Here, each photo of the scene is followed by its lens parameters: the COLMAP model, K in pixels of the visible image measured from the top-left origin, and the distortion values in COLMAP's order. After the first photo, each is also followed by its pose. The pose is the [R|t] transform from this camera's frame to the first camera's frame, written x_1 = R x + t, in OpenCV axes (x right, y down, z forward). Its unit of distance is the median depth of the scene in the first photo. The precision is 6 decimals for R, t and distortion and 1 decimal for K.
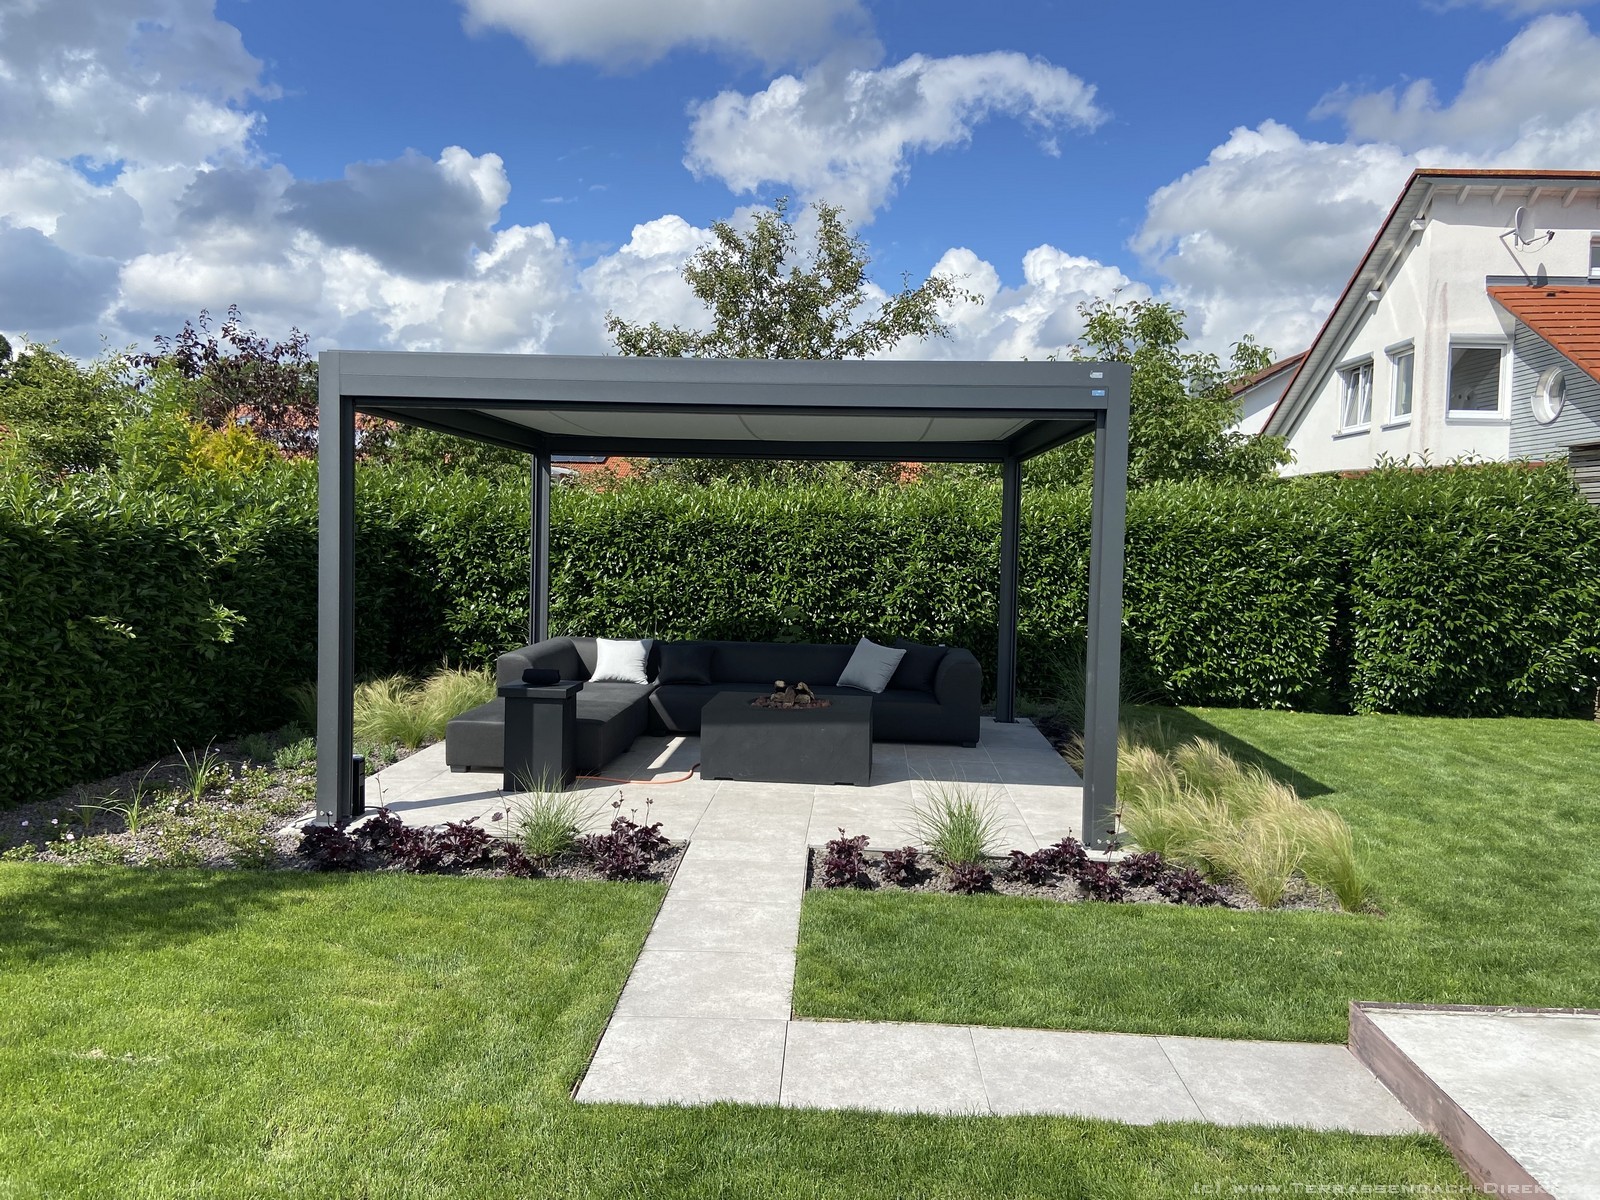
lens RADIAL K [[1228.1, 0, 808.4], [0, 1228.1, 652.8], [0, 0, 1]] dist [0.086760, -0.084954]
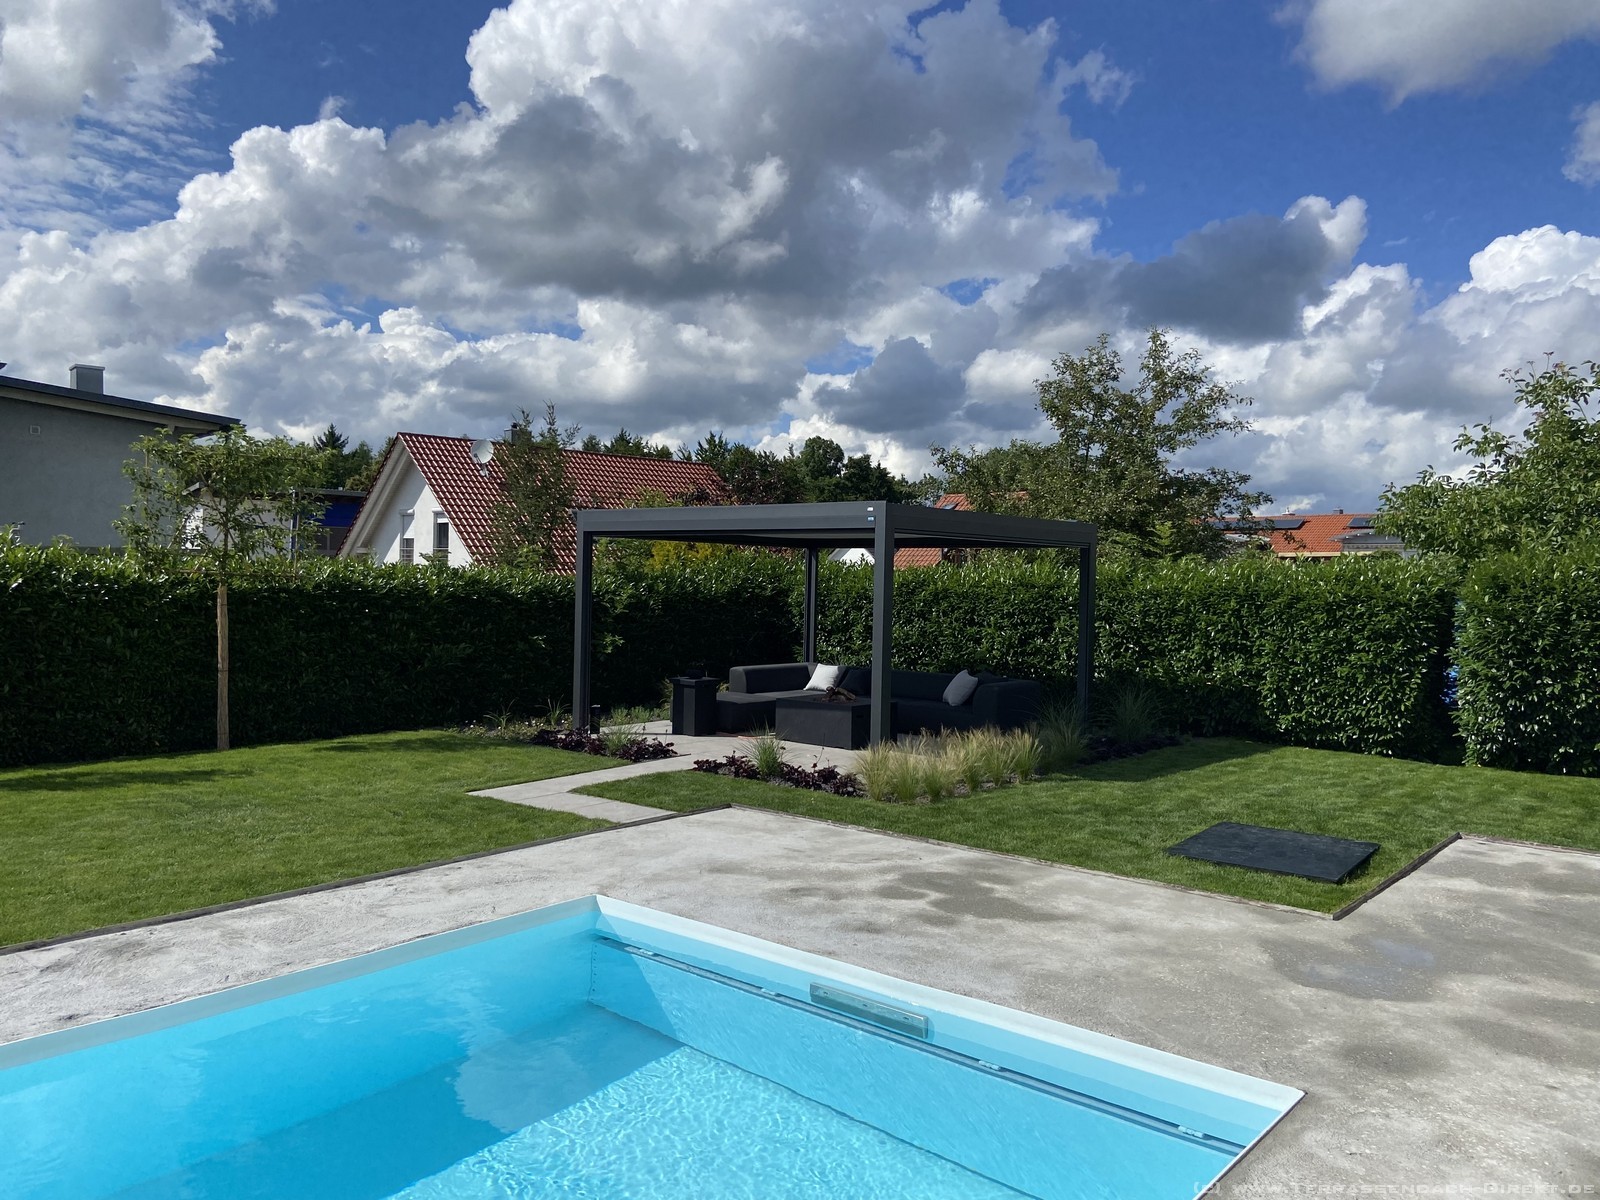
lens RADIAL K [[1228.1, 0, 799.9], [0, 1228.1, 652.9], [0, 0, 1]] dist [0.086760, -0.084954]
pose [[0.798130, 0.032138, -0.601628, 0.638968], [-0.061852, 0.997671, -0.028760, 0.017621], [0.599302, 0.060166, 0.798259, -0.227476]]
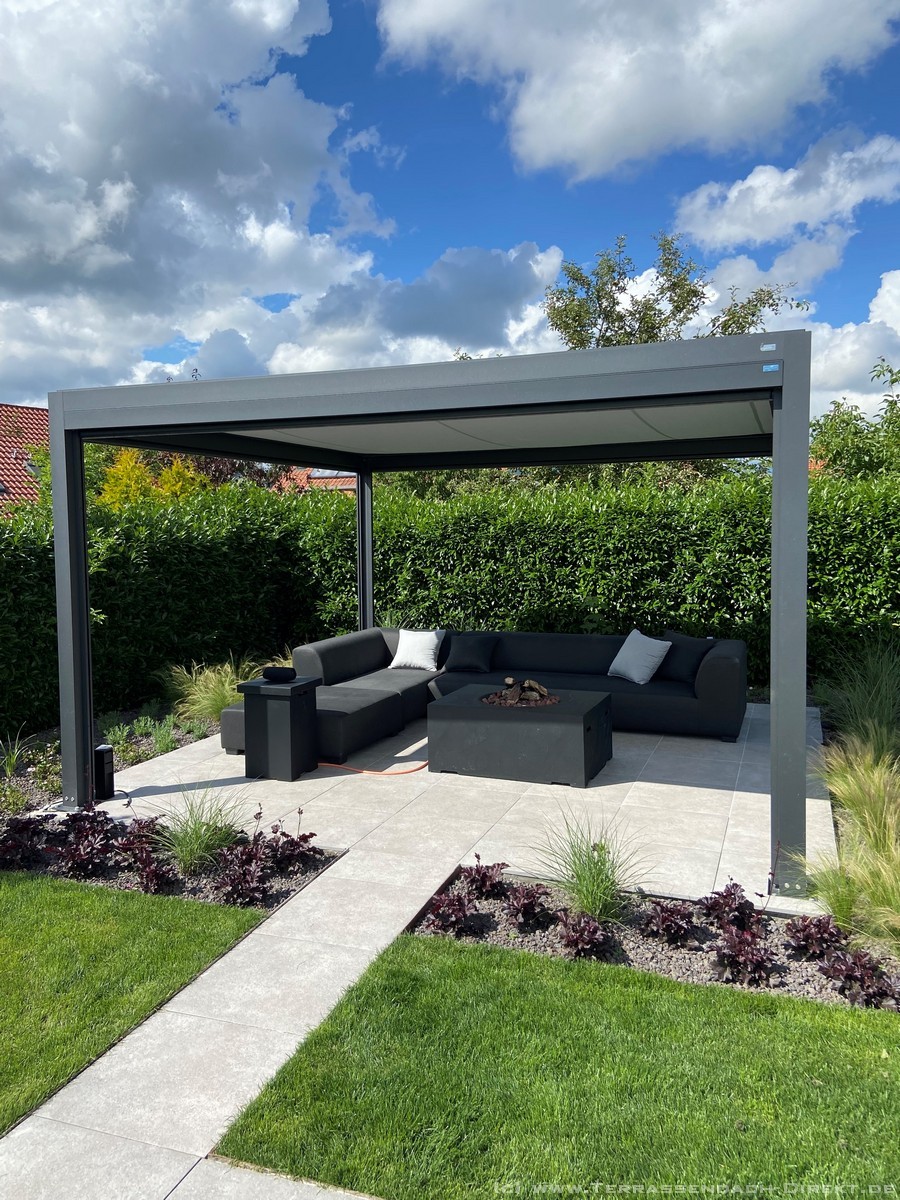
lens RADIAL K [[921.1, 0, 482.6], [0, 921.1, 581.9], [0, 0, 1]] dist [0.086760, -0.084954]
pose [[0.951376, -0.014418, -0.307696, 0.142463], [0.004090, 0.999407, -0.034184, -0.023059], [0.308006, 0.031263, 0.950871, 0.184406]]
